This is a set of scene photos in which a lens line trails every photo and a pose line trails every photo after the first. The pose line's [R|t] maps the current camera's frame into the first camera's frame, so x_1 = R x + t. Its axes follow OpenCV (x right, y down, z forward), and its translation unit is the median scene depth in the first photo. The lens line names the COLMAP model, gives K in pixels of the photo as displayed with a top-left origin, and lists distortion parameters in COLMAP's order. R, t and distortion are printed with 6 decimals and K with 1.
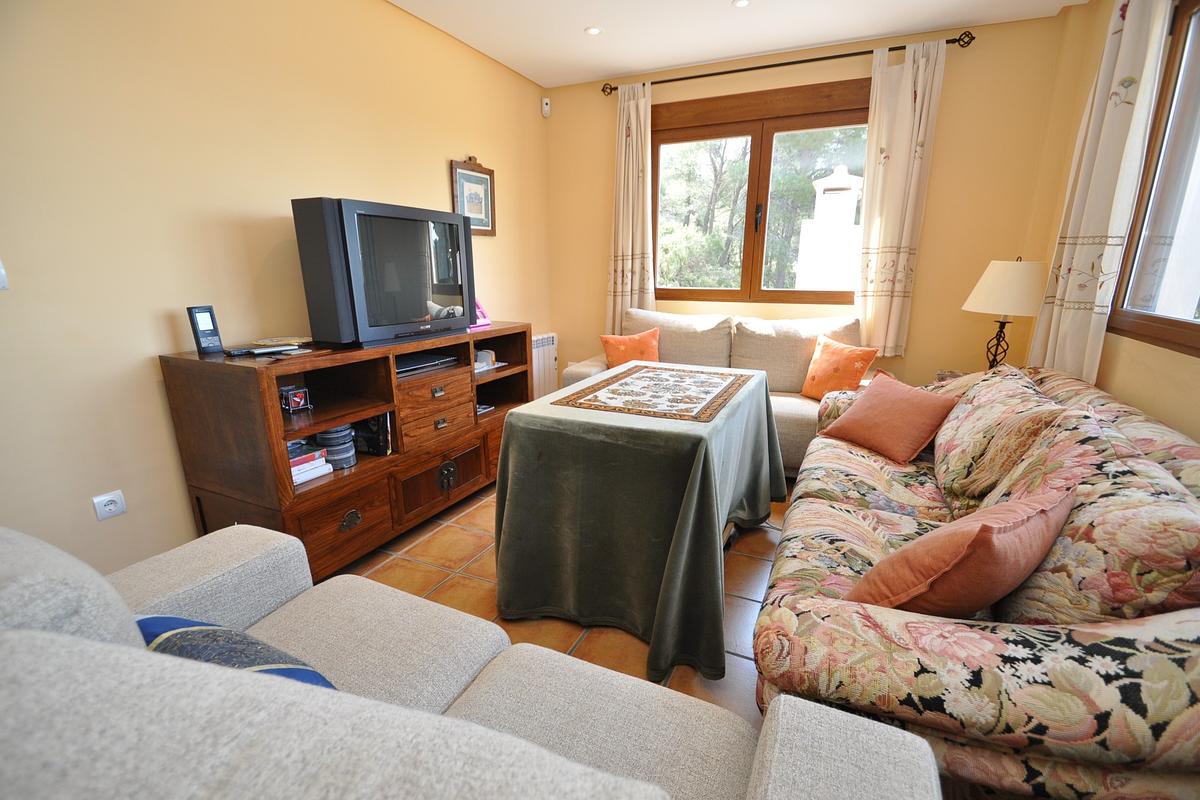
lens RADIAL K [[537.1, 0, 597.2], [0, 537.1, 418.2], [0, 0, 1]] dist [-0.000371, -0.010178]
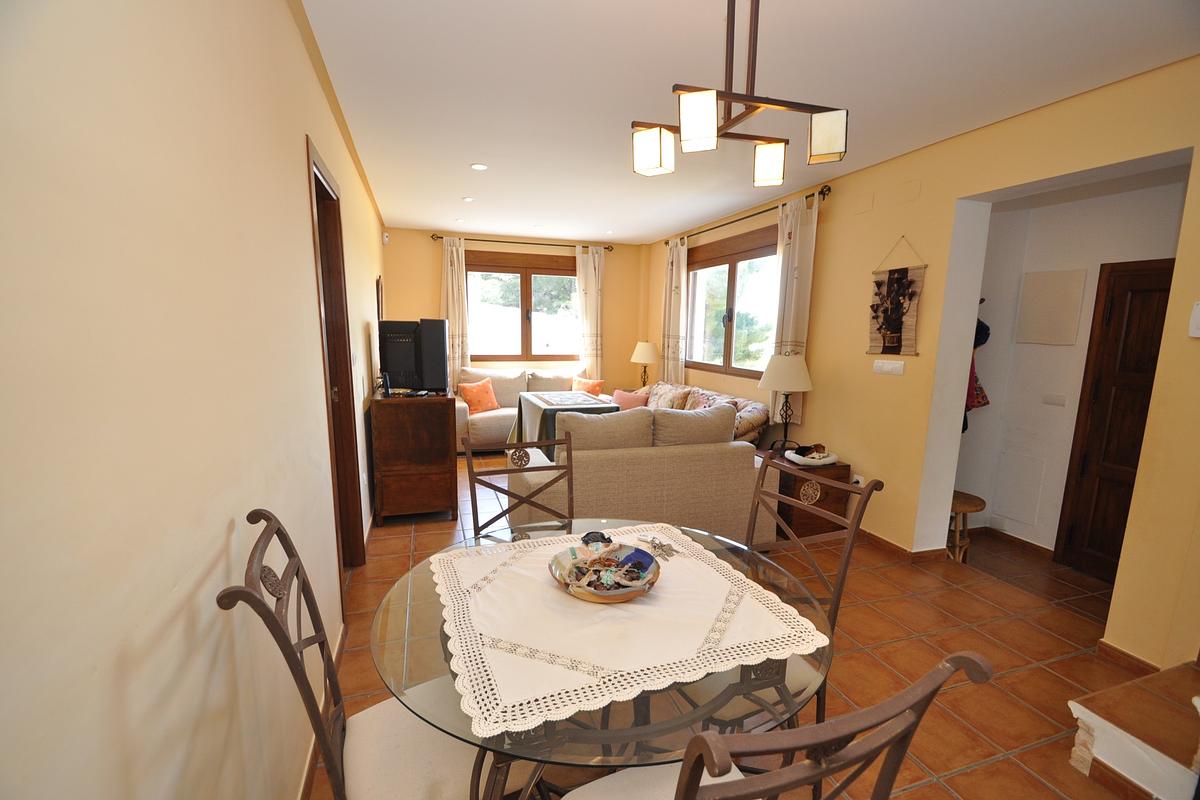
lens RADIAL K [[537.1, 0, 605.1], [0, 537.1, 413.0], [0, 0, 1]] dist [-0.000371, -0.010178]
pose [[0.722610, -0.098161, 0.684251, -1.024952], [0.172973, 0.984052, -0.041499, 0.097603], [-0.669265, 0.148345, 0.728065, -0.608360]]
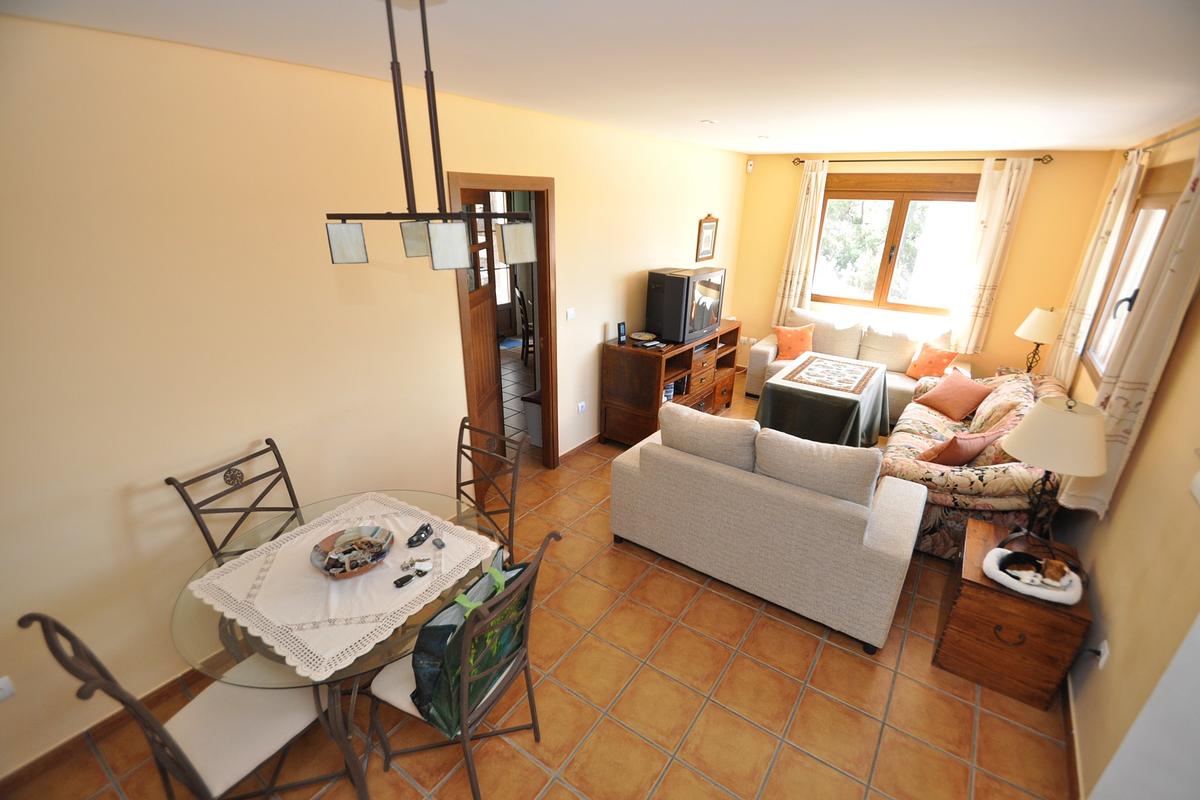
lens RADIAL K [[537.1, 0, 596.8], [0, 537.1, 418.6], [0, 0, 1]] dist [-0.000371, -0.010178]
pose [[0.984986, 0.084814, -0.150361, -0.321342], [-0.066746, 0.990358, 0.121390, -0.054570], [0.159206, -0.109531, 0.981150, -0.849817]]
